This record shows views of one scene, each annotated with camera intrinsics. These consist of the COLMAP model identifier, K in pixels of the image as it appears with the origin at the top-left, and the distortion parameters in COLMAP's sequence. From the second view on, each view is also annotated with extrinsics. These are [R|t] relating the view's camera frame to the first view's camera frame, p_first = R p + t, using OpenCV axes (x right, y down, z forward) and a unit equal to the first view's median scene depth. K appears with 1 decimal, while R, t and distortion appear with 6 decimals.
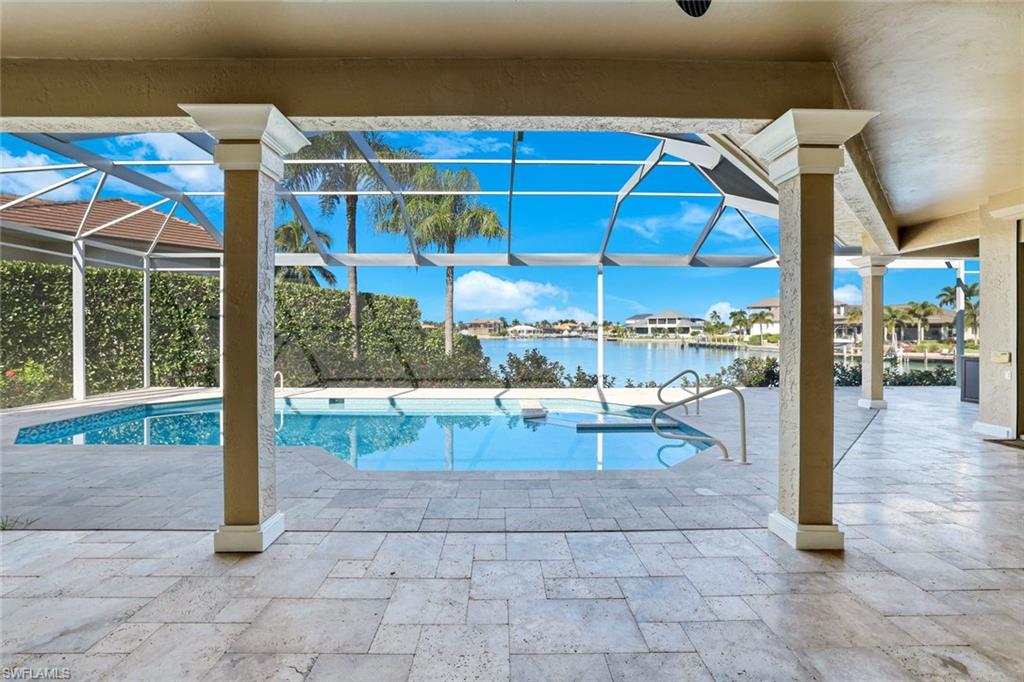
lens RADIAL K [[456.4, 0, 509.4], [0, 456.4, 337.1], [0, 0, 1]] dist [-0.022943, 0.001866]
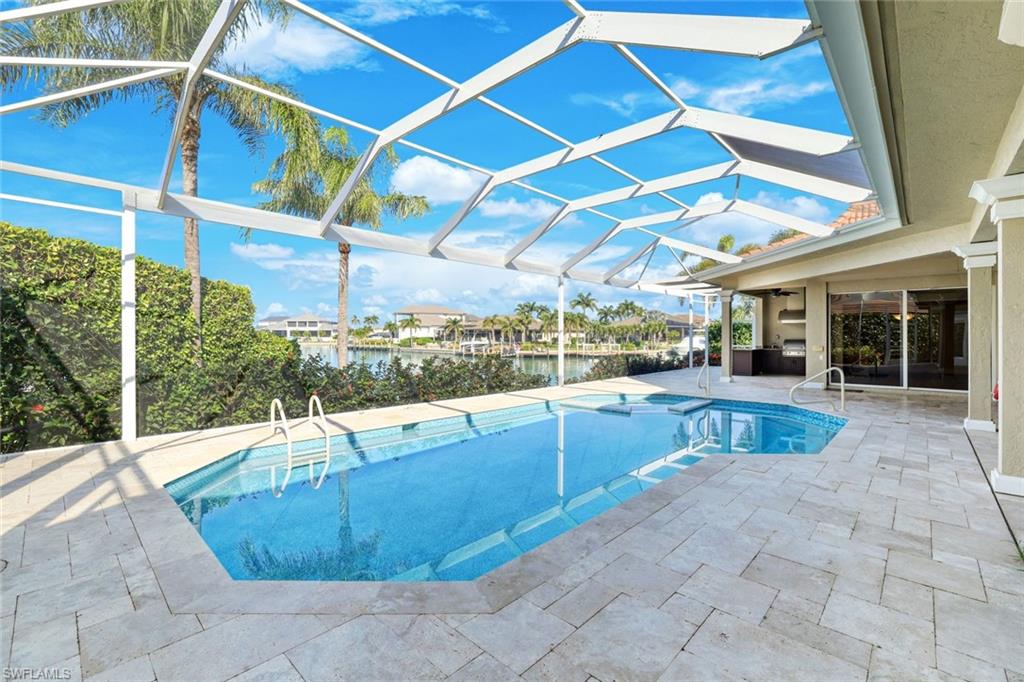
lens RADIAL K [[456.4, 0, 511.8], [0, 456.4, 339.5], [0, 0, 1]] dist [-0.022943, 0.001866]
pose [[0.708600, -0.002682, 0.705606, -0.094756], [0.004179, 0.999991, -0.000396, -0.000236], [-0.705598, 0.003229, 0.708605, 0.042163]]
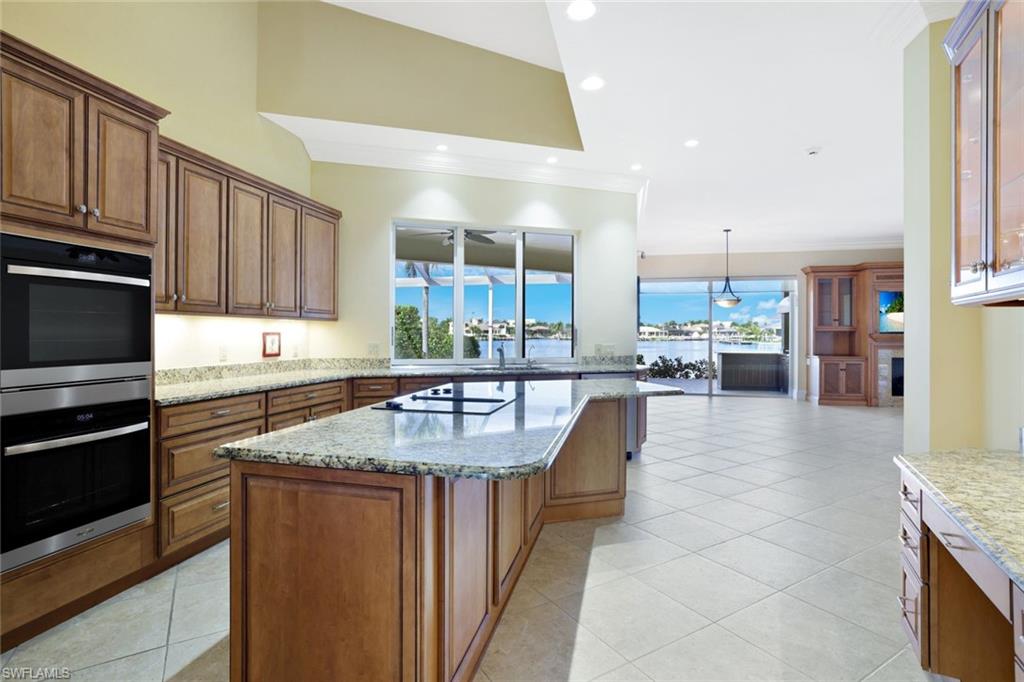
lens RADIAL K [[495.6, 0, 511.5], [0, 495.6, 333.5], [0, 0, 1]] dist [-0.005533, -0.000229]
pose [[0.968123, 0.002947, -0.250458, 0.089096], [-0.005813, 0.999926, -0.010703, 0.000871], [0.250407, 0.011818, 0.968068, -0.059576]]
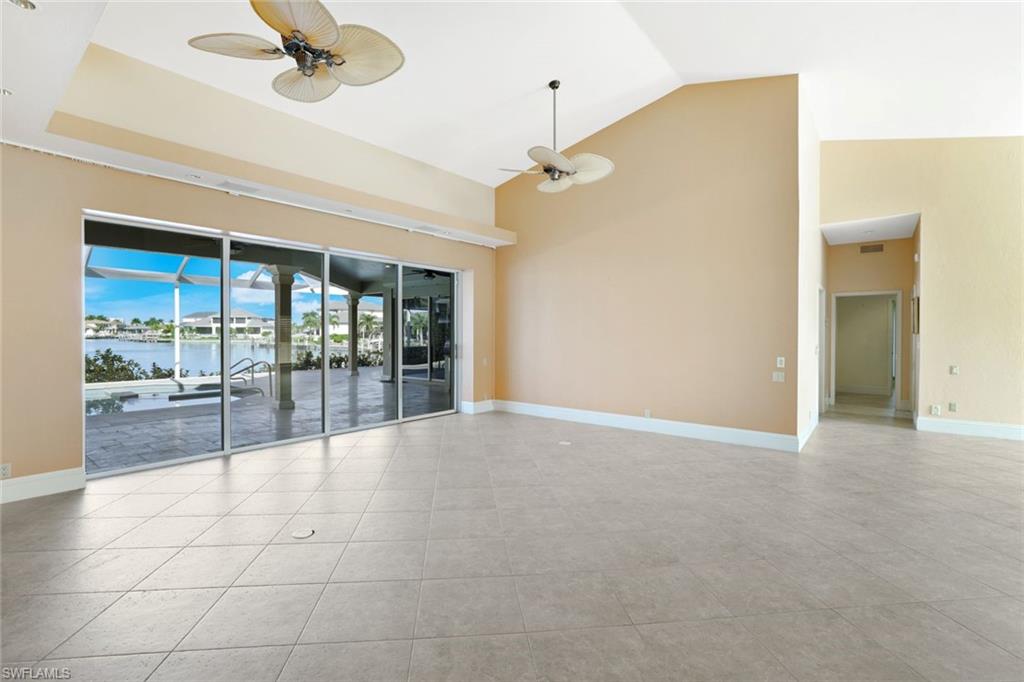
lens RADIAL K [[456.4, 0, 511.8], [0, 456.4, 335.3], [0, 0, 1]] dist [-0.022943, 0.001866]
pose [[0.635507, -0.001579, 0.772094, -0.026380], [0.004833, 0.999986, -0.001933, -0.000234], [-0.772080, 0.004960, 0.635506, -0.078280]]
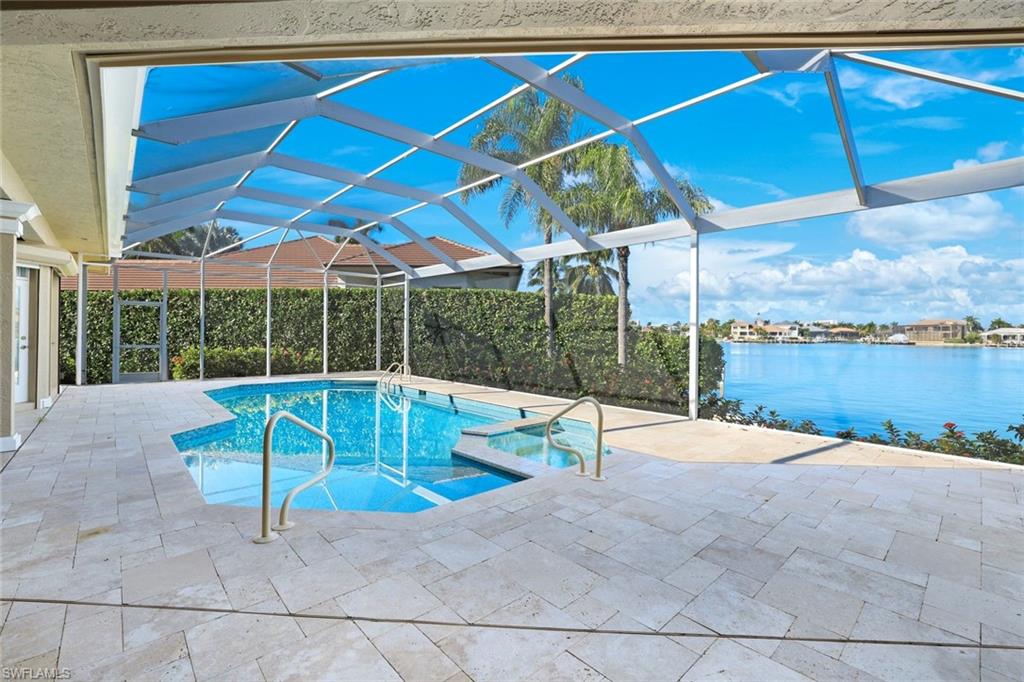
lens RADIAL K [[456.4, 0, 514.9], [0, 456.4, 336.5], [0, 0, 1]] dist [-0.022943, 0.001866]
pose [[0.678084, 0.011370, -0.734897, 0.071864], [-0.017093, 0.999854, -0.000302, -0.000256], [0.734786, 0.012766, 0.678179, 0.048594]]
